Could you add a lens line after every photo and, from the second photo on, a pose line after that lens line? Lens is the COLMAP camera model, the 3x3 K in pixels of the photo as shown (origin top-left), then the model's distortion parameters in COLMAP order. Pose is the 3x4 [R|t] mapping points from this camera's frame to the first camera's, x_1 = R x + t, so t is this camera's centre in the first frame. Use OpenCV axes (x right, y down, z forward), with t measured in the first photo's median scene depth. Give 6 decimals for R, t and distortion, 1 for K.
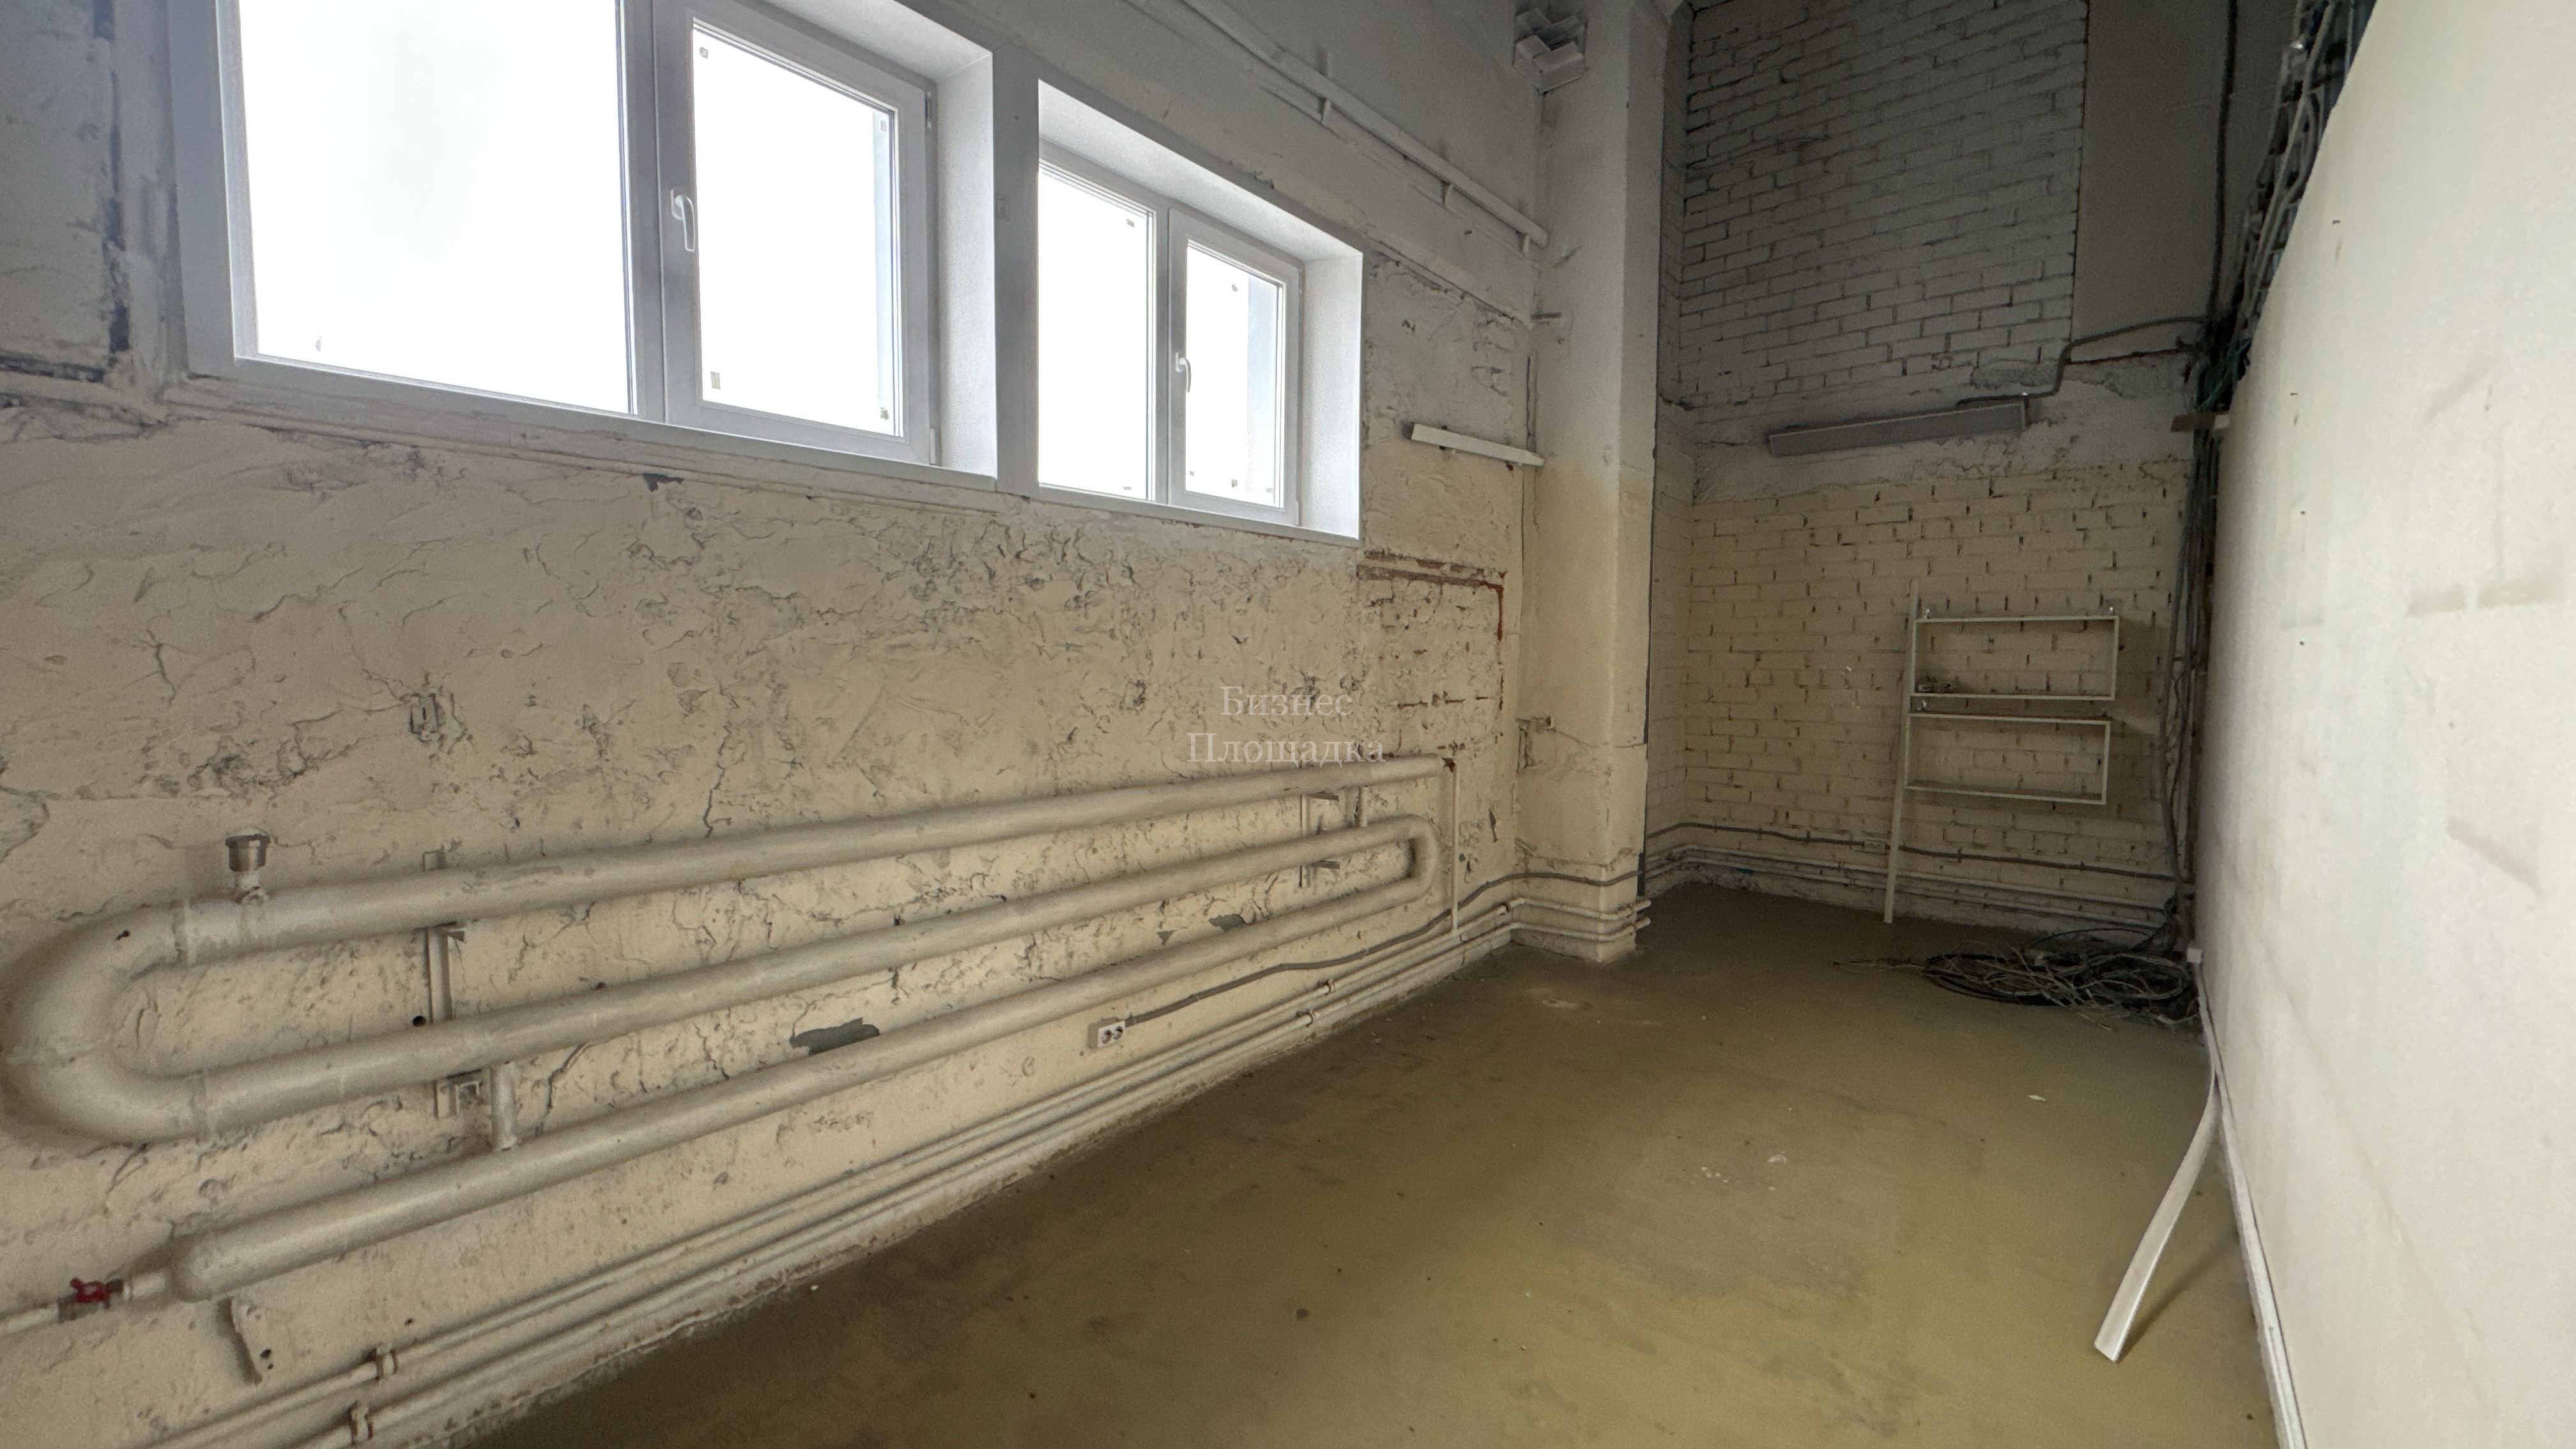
lens RADIAL K [[1025.6, 0, 1286.1], [0, 1025.6, 726.5], [0, 0, 1]] dist [-0.001632, -0.000117]
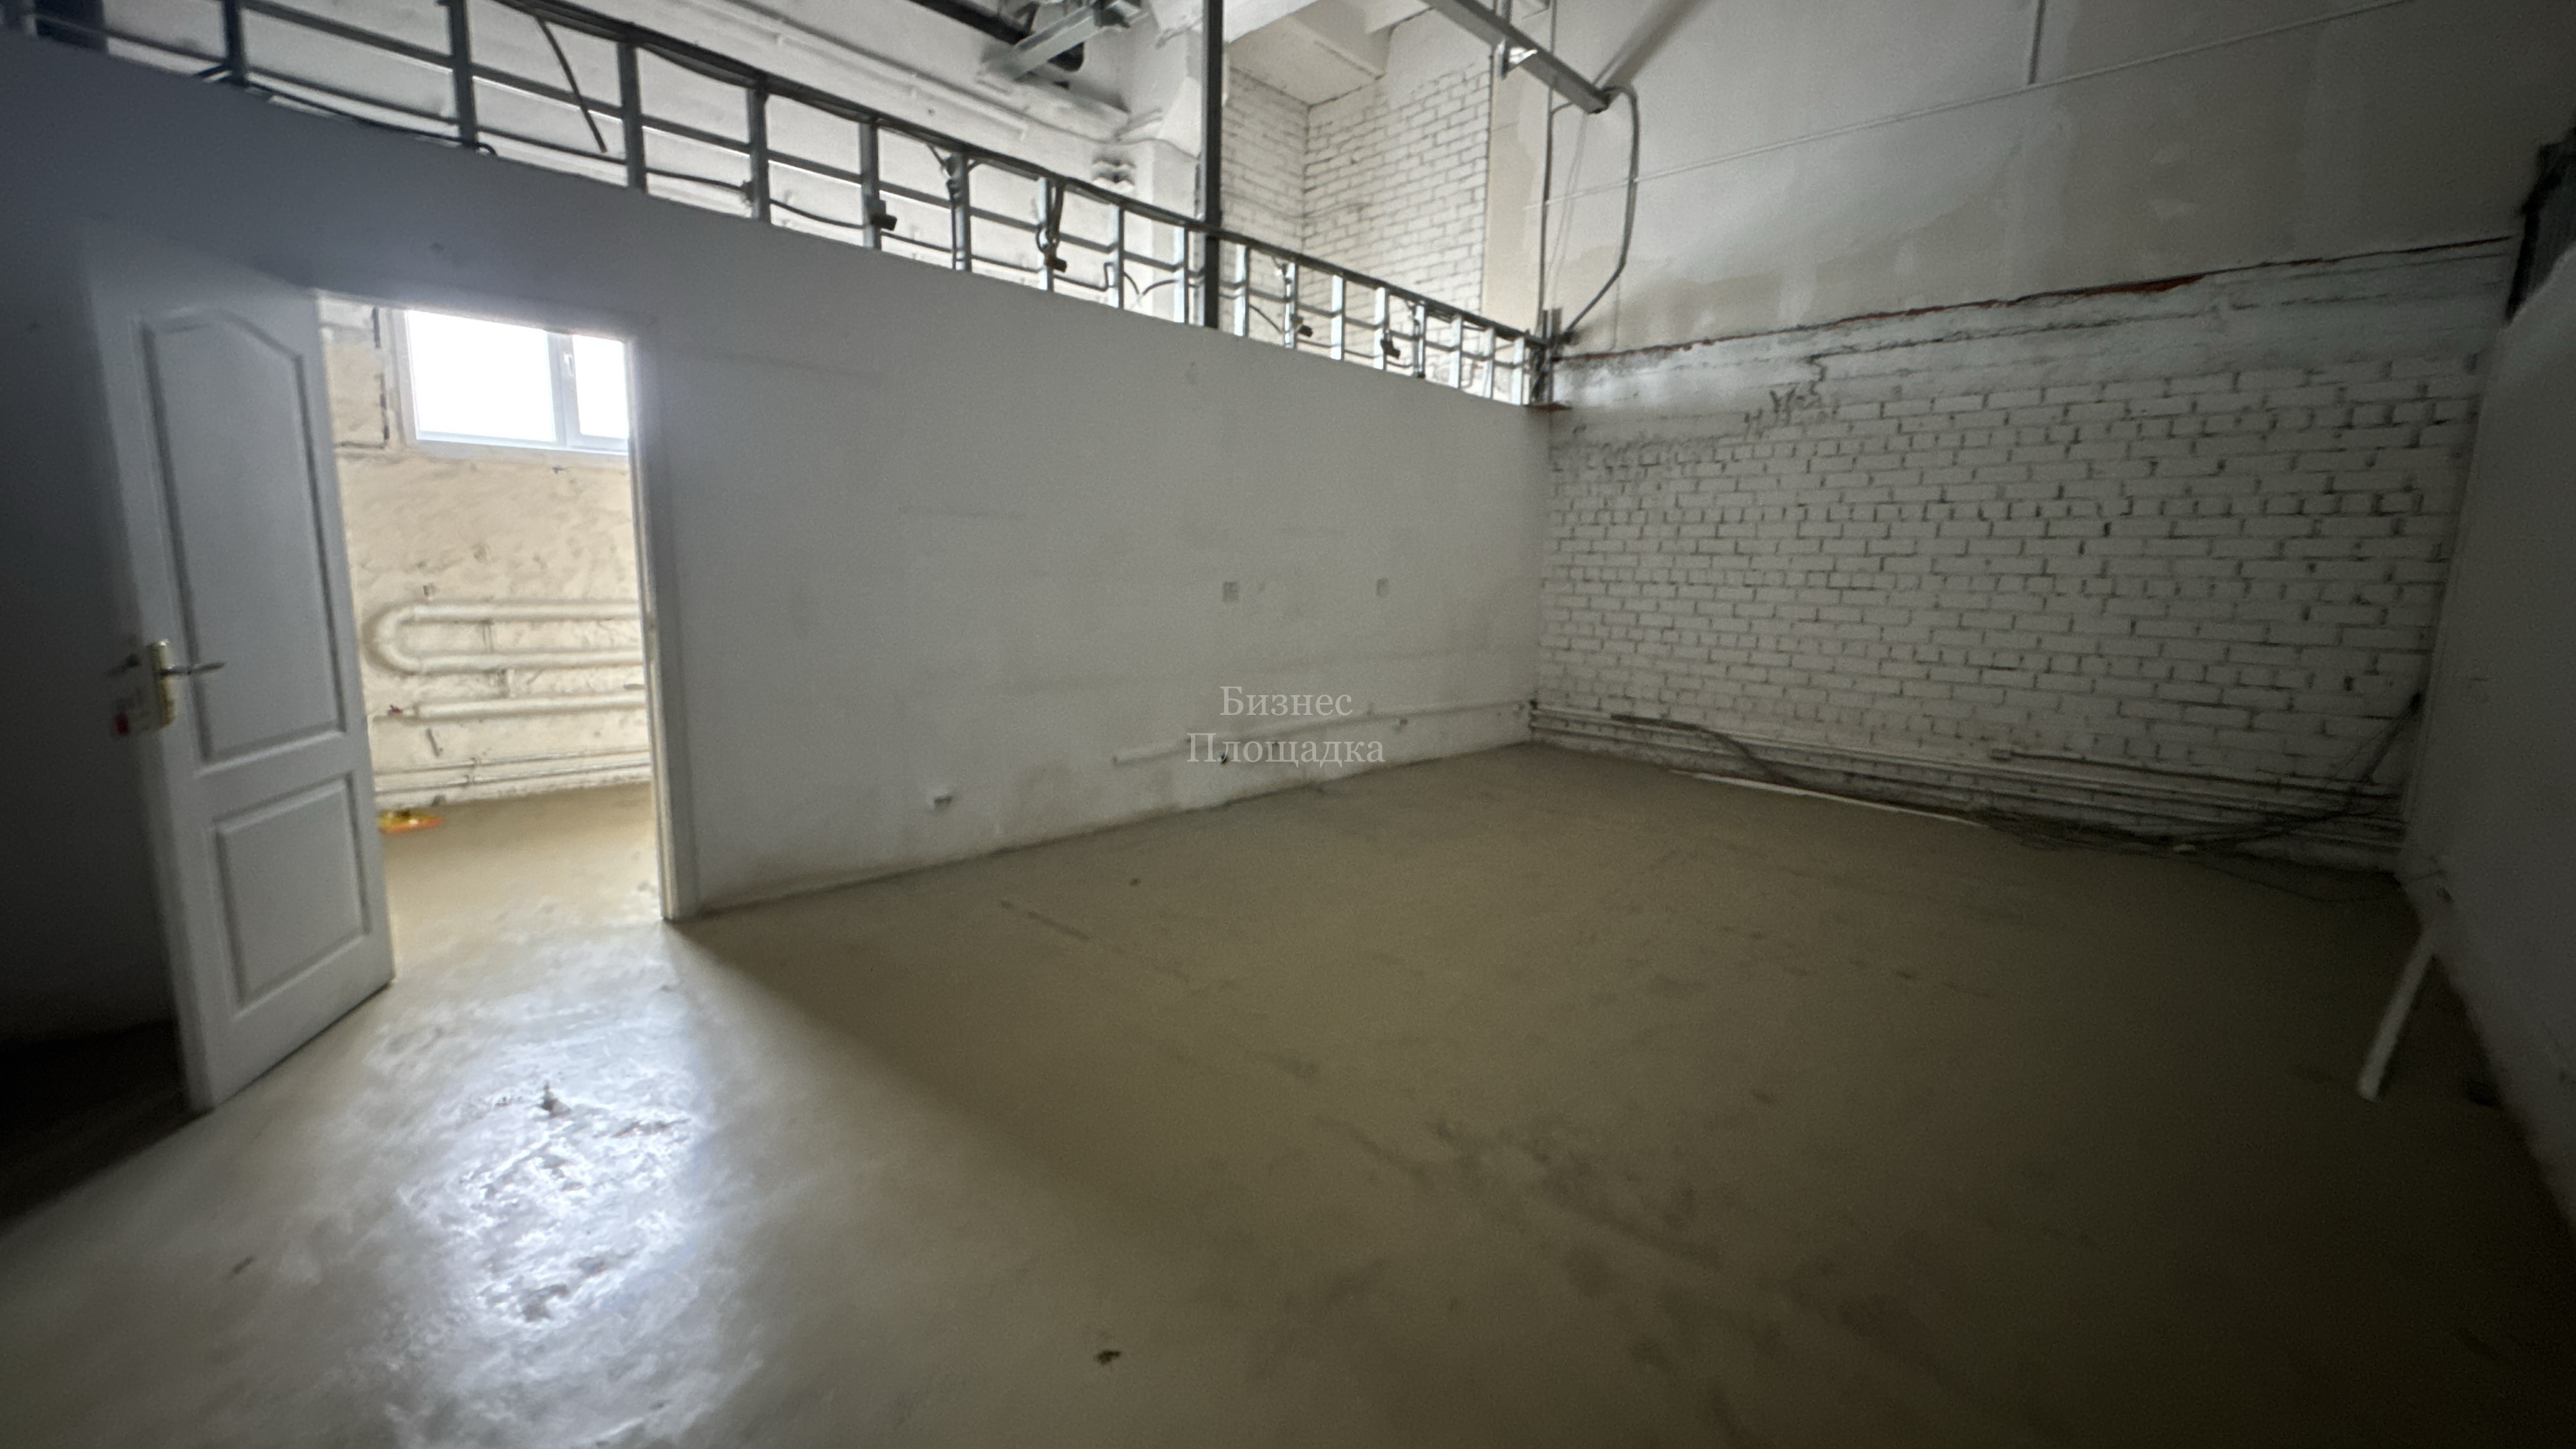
lens RADIAL K [[1025.6, 0, 1290.7], [0, 1025.6, 721.6], [0, 0, 1]] dist [-0.001632, -0.000117]
pose [[0.997559, 0.027187, -0.064321, 1.486617], [-0.021511, 0.995946, 0.087347, 0.145286], [0.066435, -0.085750, 0.994099, -1.603111]]
